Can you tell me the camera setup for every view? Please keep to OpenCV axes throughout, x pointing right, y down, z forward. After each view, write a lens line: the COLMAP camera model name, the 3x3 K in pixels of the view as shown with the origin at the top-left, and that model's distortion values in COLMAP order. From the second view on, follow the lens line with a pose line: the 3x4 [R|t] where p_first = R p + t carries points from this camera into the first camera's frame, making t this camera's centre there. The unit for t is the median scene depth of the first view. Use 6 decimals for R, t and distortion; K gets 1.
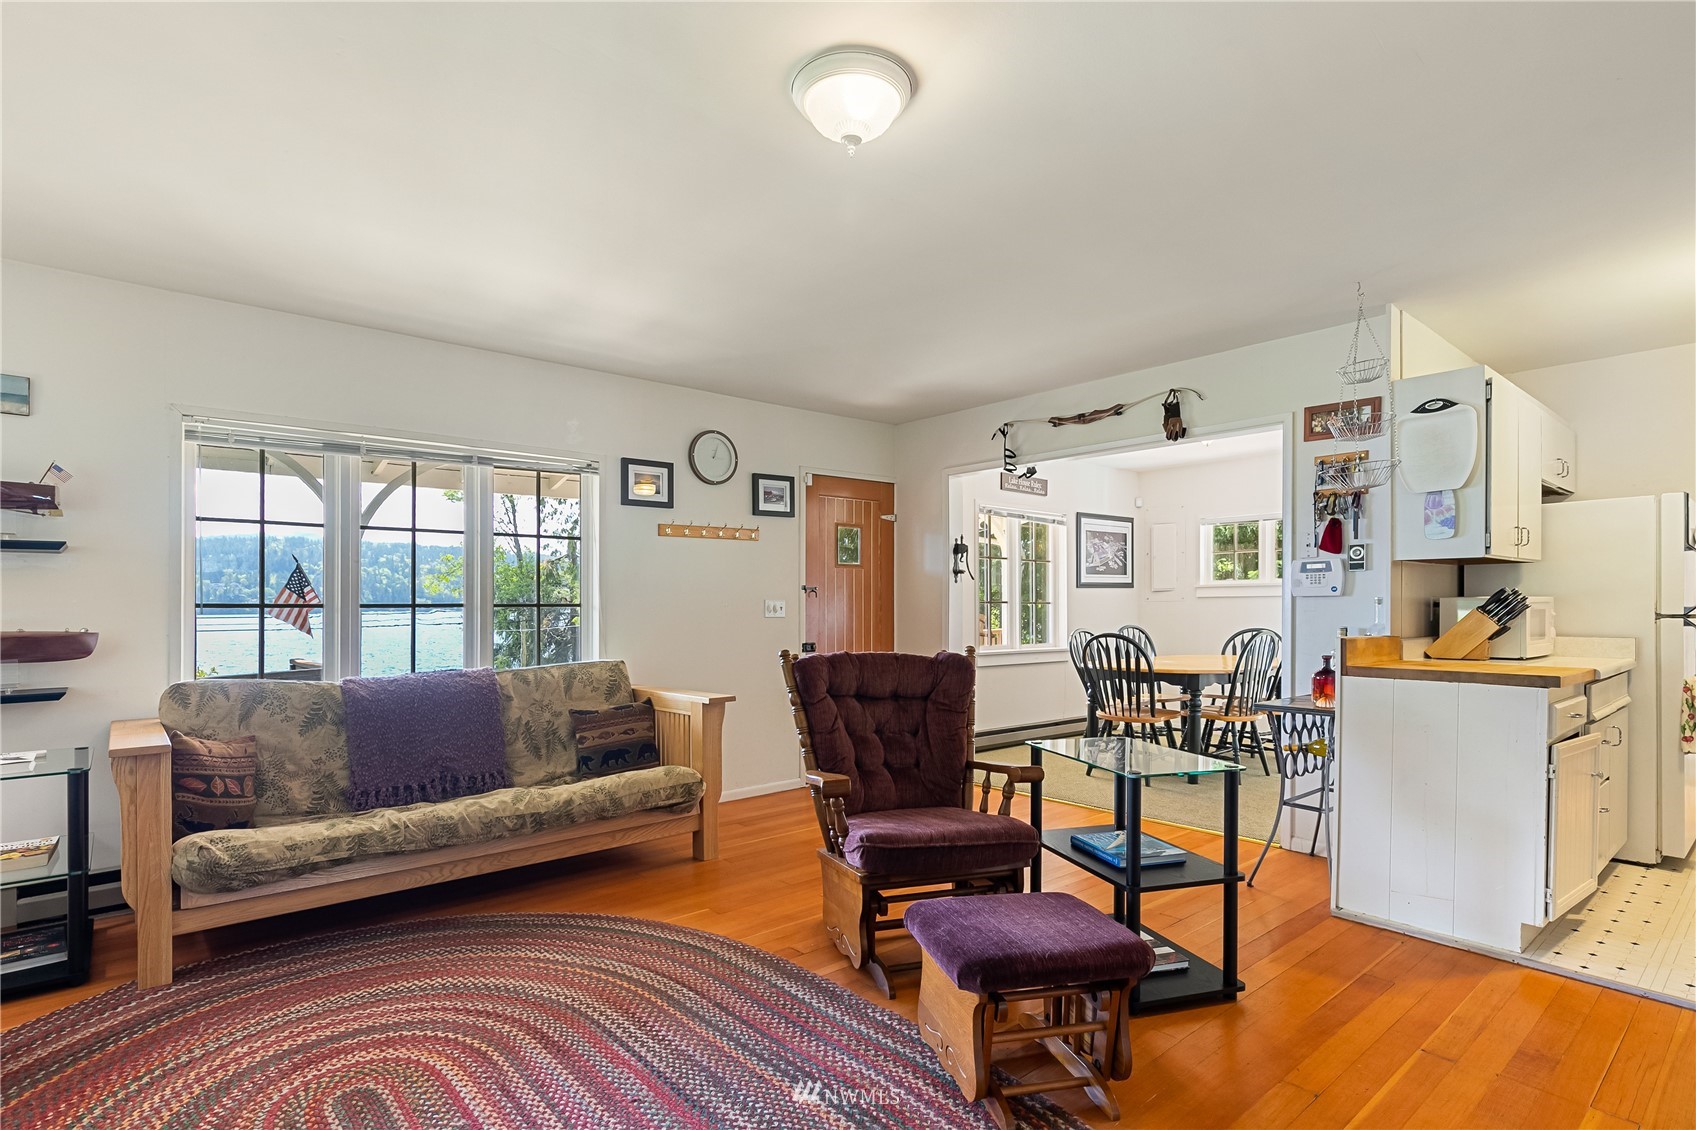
lens RADIAL K [[841.0, 0, 822.8], [0, 841.0, 610.7], [0, 0, 1]] dist [-0.001379, -0.000409]
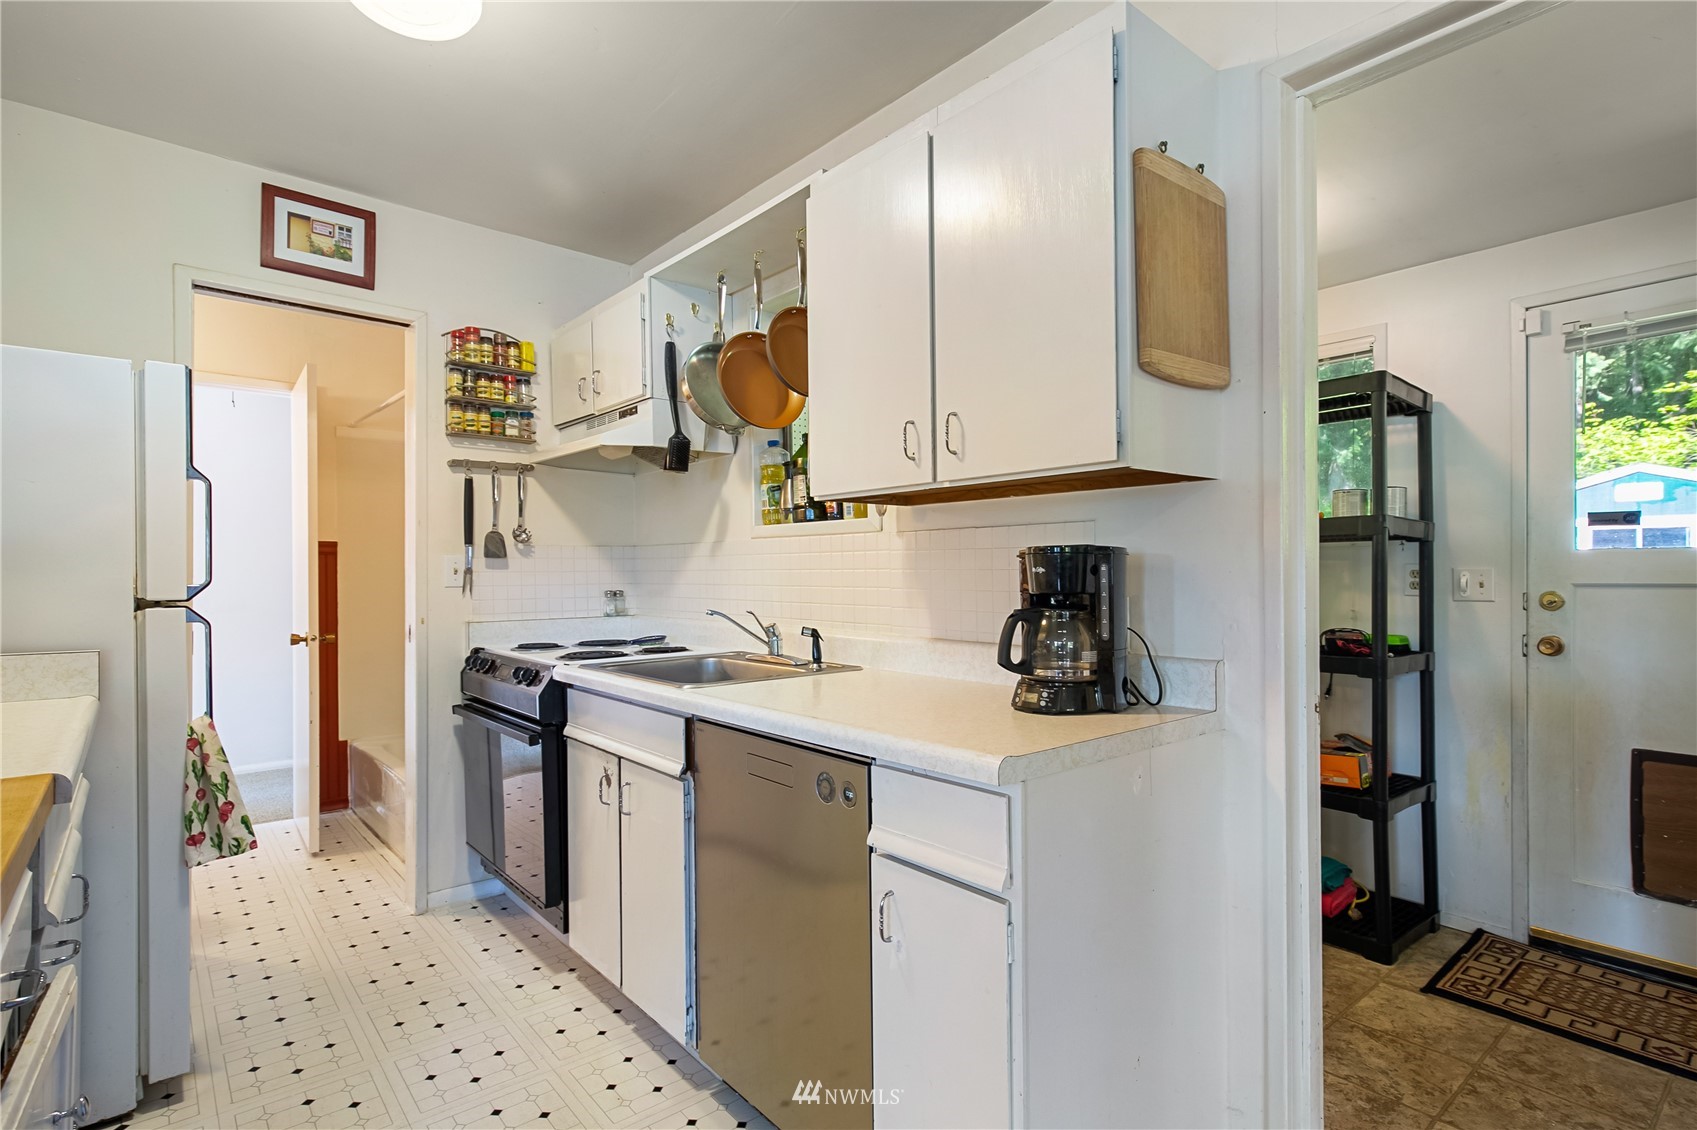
lens RADIAL K [[844.0, 0, 848.5], [0, 844.0, 565.0], [0, 0, 1]] dist [0.003613, 0.002313]
pose [[0.001710, 0.018121, 0.999834, 0.408778], [0.004689, 0.999825, -0.018129, -0.005056], [-0.999988, 0.004719, 0.001625, 0.482862]]
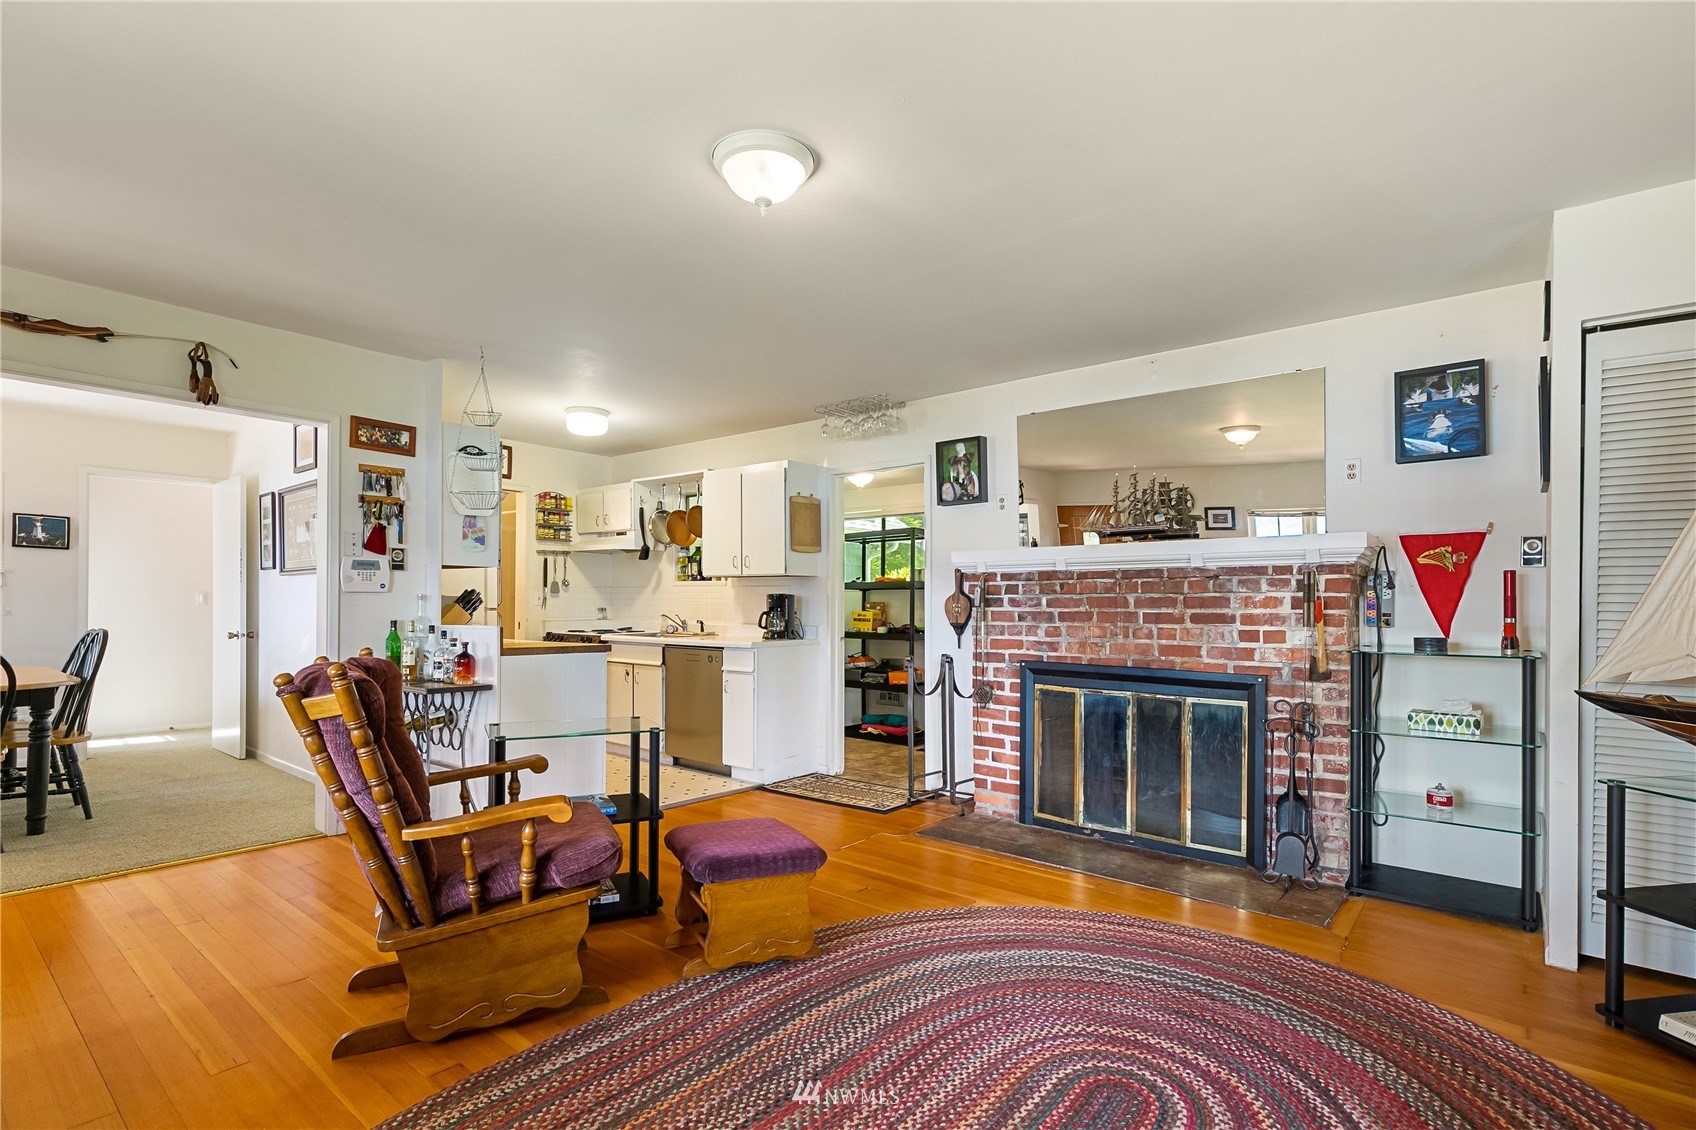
lens RADIAL K [[826.9, 0, 844.0], [0, 826.9, 613.5], [0, 0, 1]] dist [-0.003186, -0.000605]
pose [[-0.176889, -0.007669, 0.984201, -0.521892], [-0.003237, 0.999969, 0.007210, 0.001179], [-0.984226, -0.001911, -0.176908, 0.515659]]
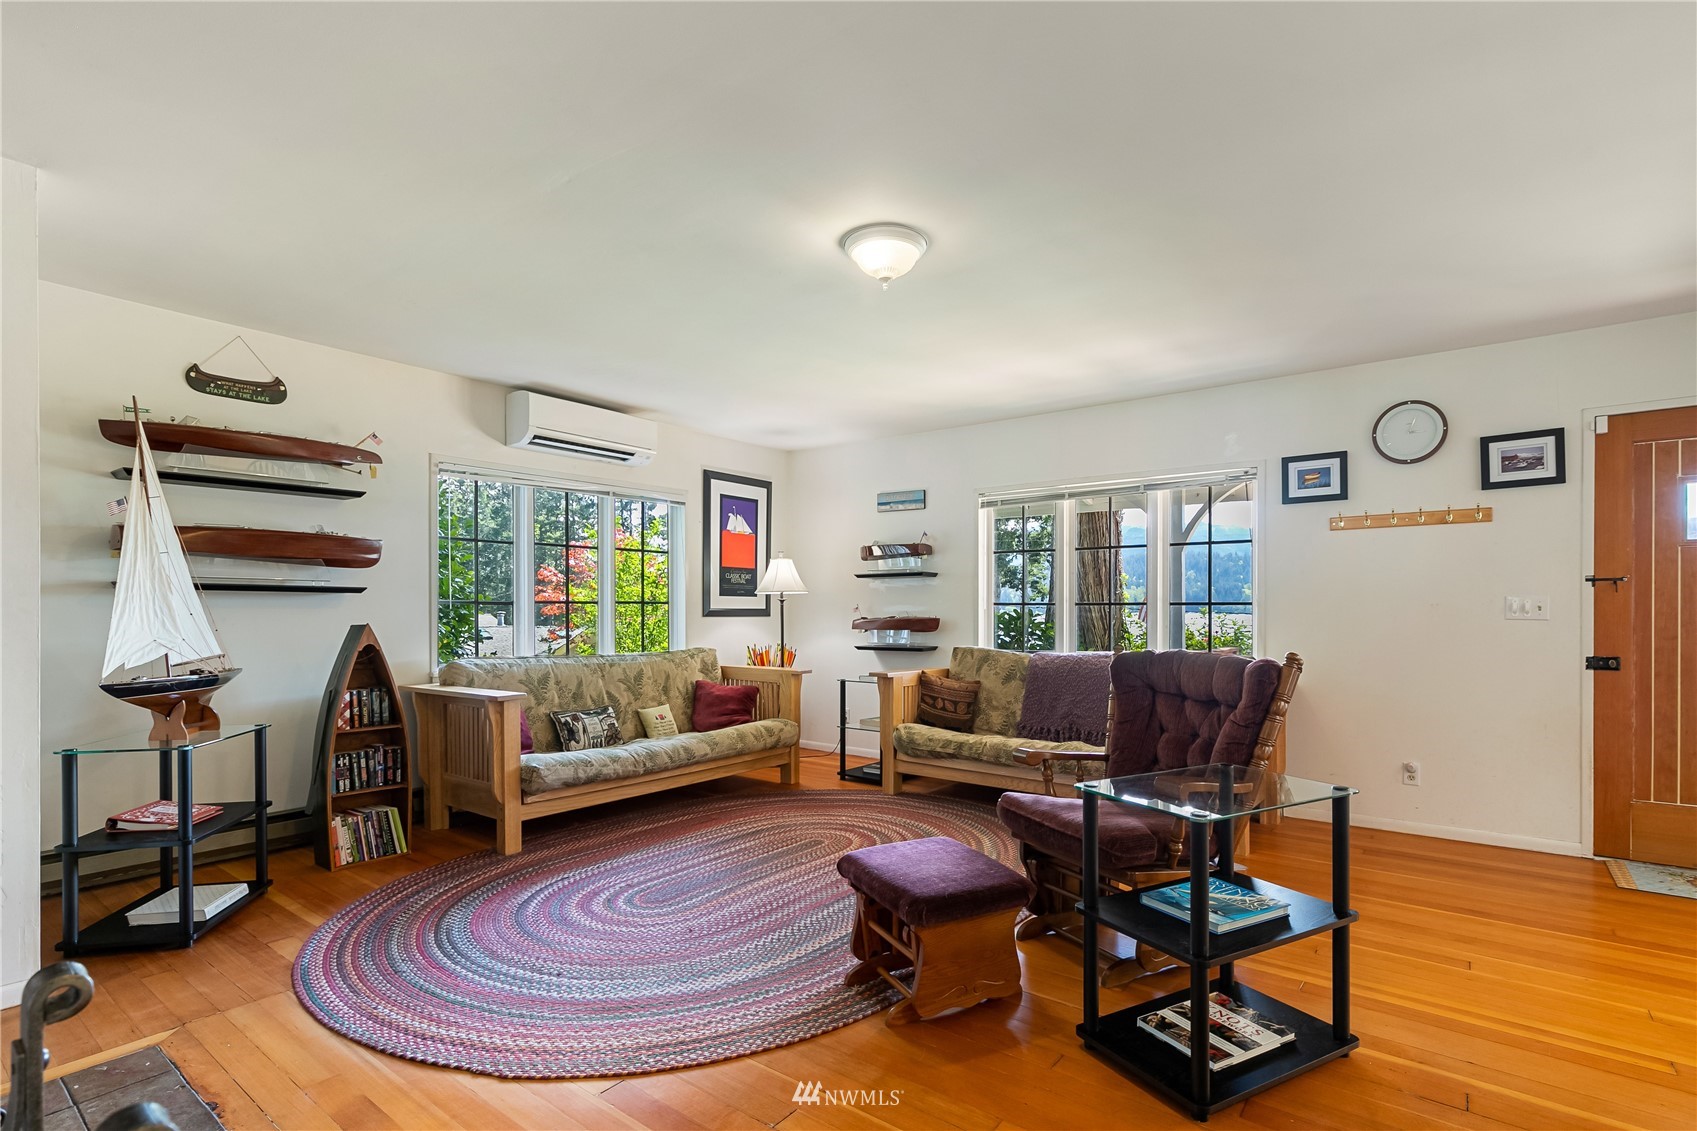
lens RADIAL K [[811.5, 0, 847.7], [0, 811.5, 608.7], [0, 0, 1]] dist [0.000472, -0.000393]
pose [[0.209588, 0.006146, -0.977770, 0.654570], [-0.005144, 0.999973, 0.005183, -0.002595], [0.977776, 0.003943, 0.209614, 0.303018]]
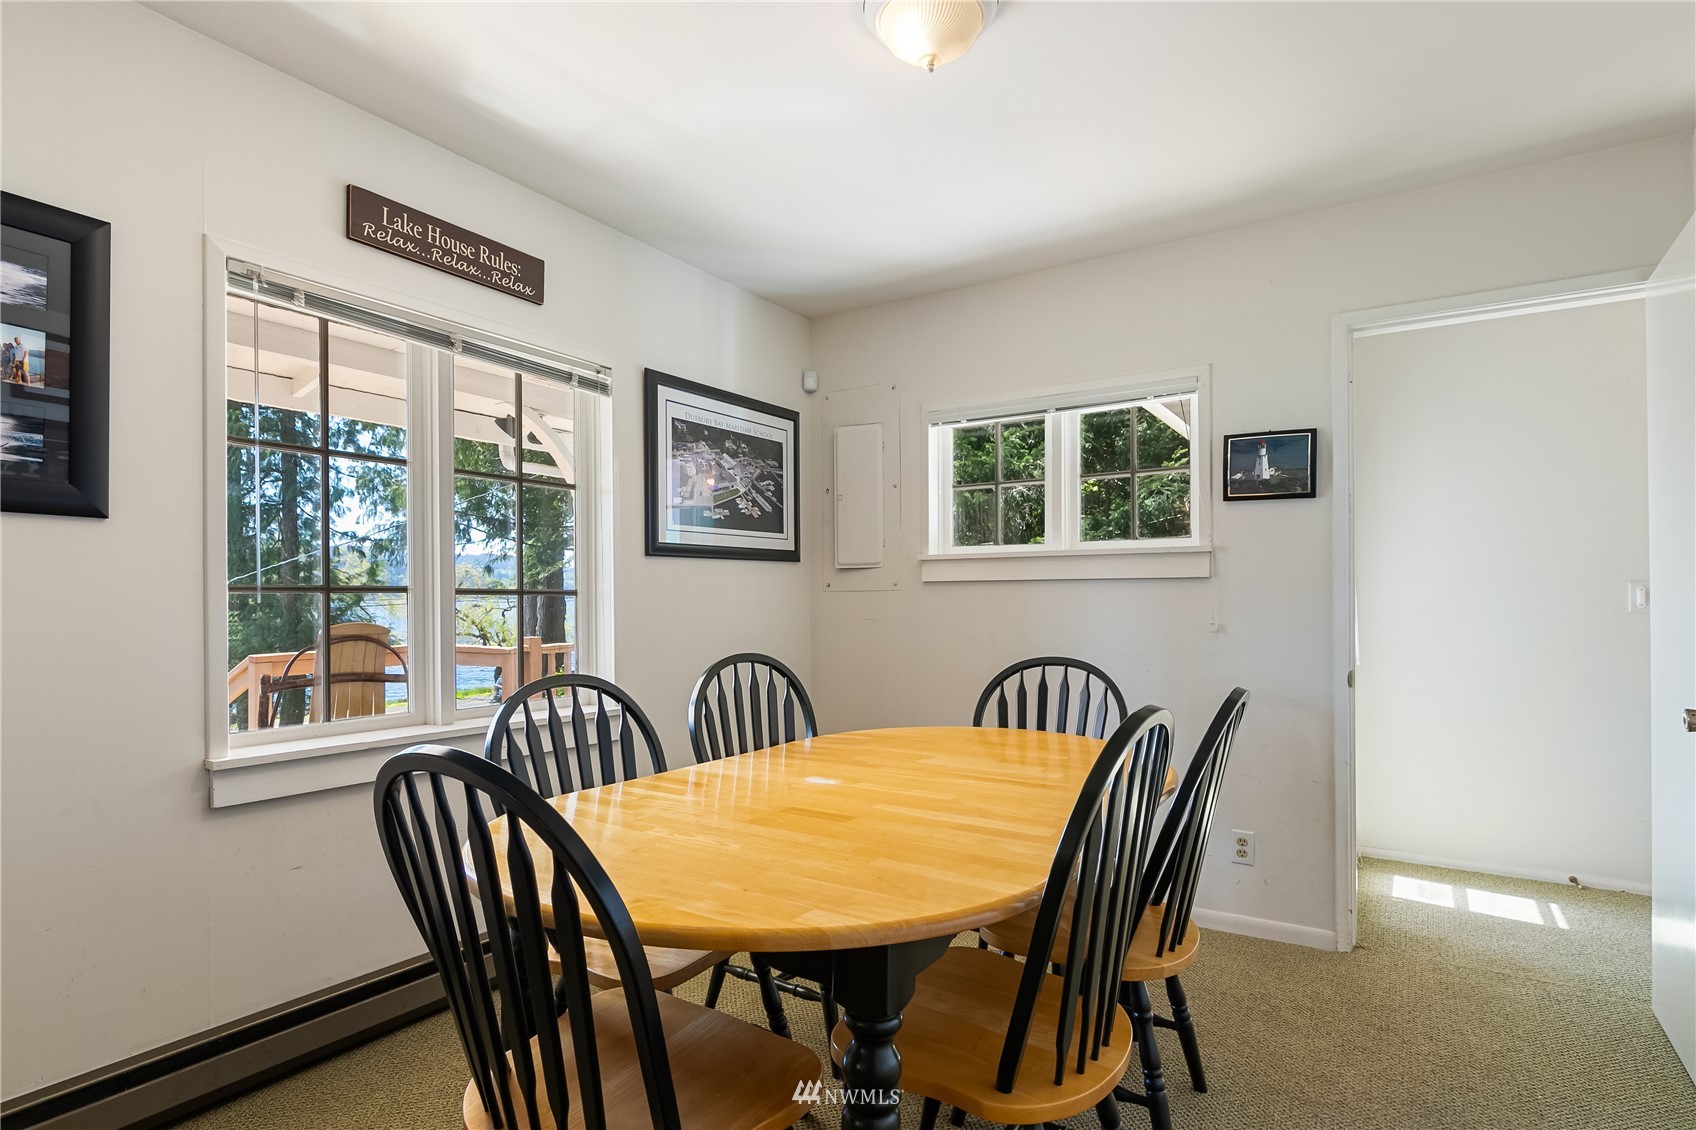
lens RADIAL K [[865.4, 0, 843.2], [0, 865.4, 594.1], [0, 0, 1]] dist [-0.001667, -0.000062]
pose [[0.954274, 0.000744, 0.298933, 0.459615], [0.002489, 0.999942, -0.010435, -0.006648], [-0.298924, 0.010701, 0.954217, 0.982580]]
